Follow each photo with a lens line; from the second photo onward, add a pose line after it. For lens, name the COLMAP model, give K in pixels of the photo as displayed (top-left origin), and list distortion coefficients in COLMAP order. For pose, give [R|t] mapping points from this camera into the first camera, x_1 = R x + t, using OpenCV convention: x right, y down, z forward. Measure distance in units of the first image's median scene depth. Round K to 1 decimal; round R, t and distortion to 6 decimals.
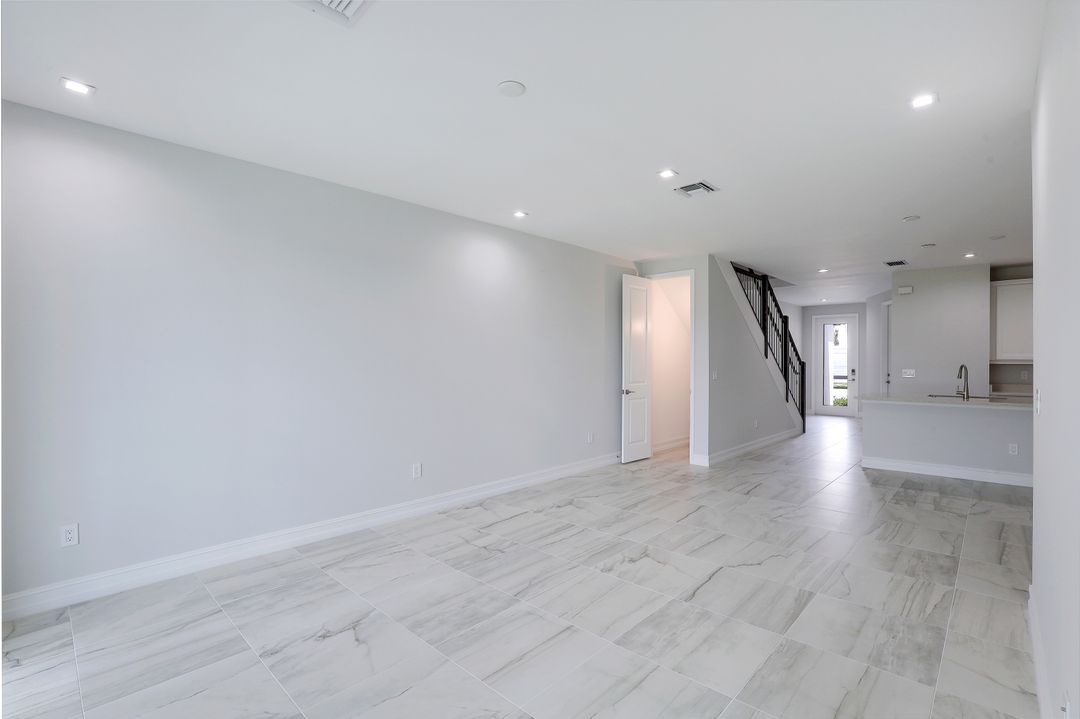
lens RADIAL K [[493.4, 0, 560.1], [0, 493.4, 362.7], [0, 0, 1]] dist [-0.019071, 0.000045]
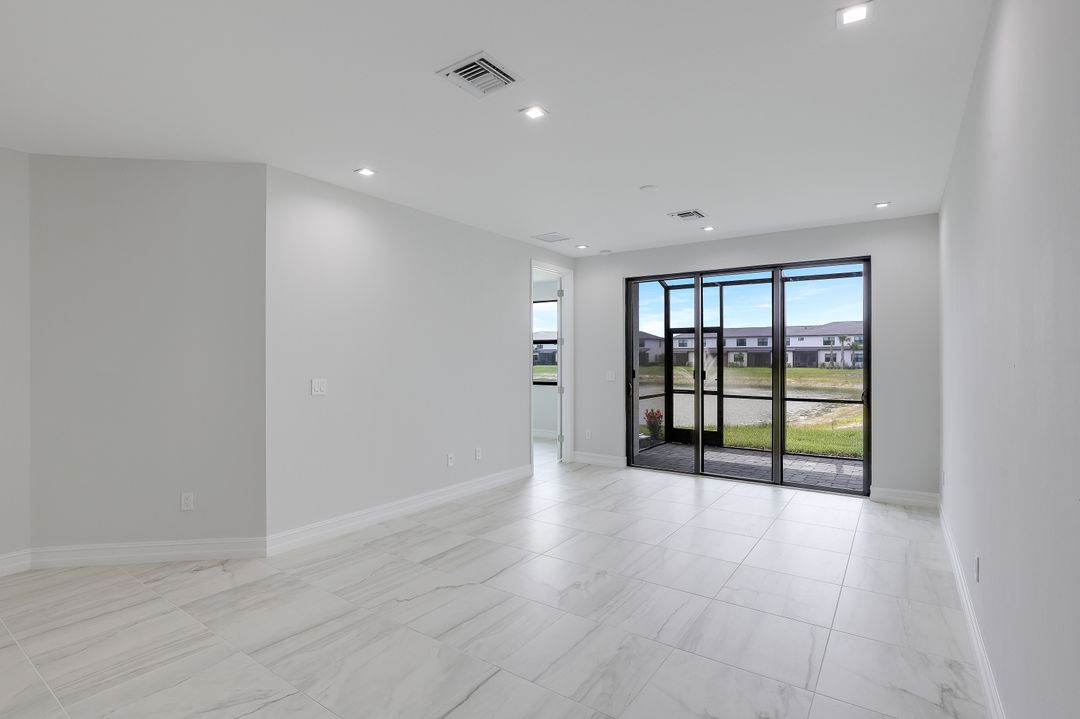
lens RADIAL K [[516.3, 0, 543.0], [0, 516.3, 358.0], [0, 0, 1]] dist [-0.019131, 0.000753]
pose [[-0.993243, 0.000452, -0.116049, 0.293407], [0.000383, 1.000000, 0.000617, -0.013768], [0.116050, 0.000569, -0.993243, 1.786213]]
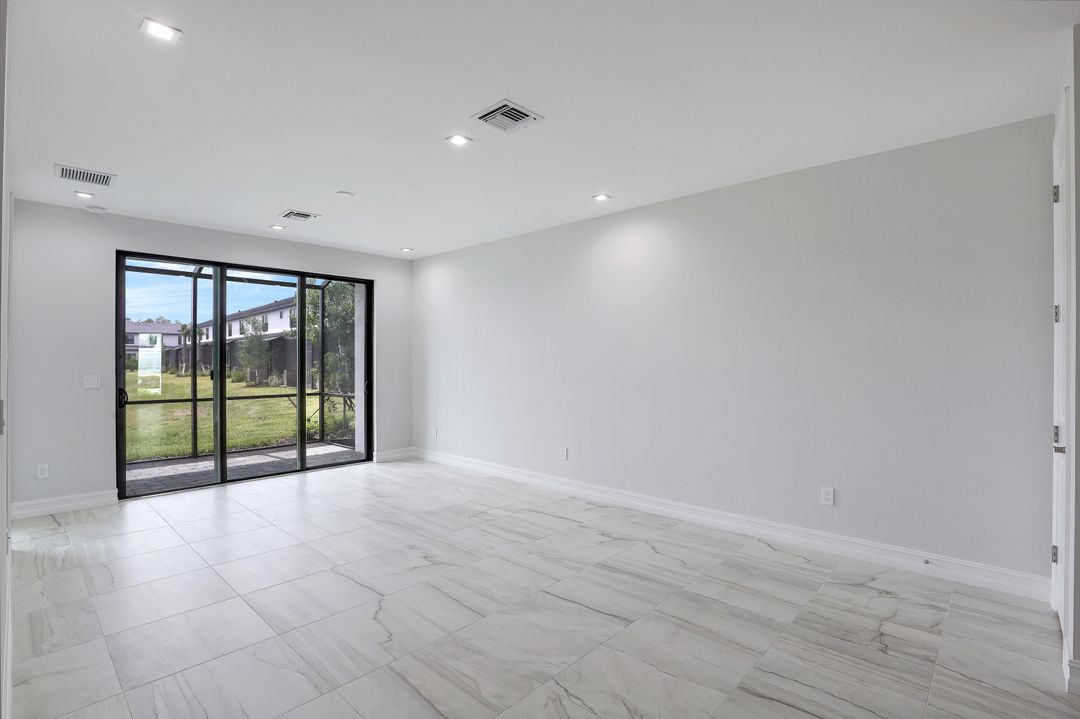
lens RADIAL K [[516.3, 0, 543.0], [0, 516.3, 358.0], [0, 0, 1]] dist [-0.019131, 0.000753]
pose [[-0.024481, -0.001309, -0.999699, 1.111021], [-0.000239, 0.999999, -0.001304, -0.006100], [0.999700, 0.000207, -0.024482, 1.171268]]
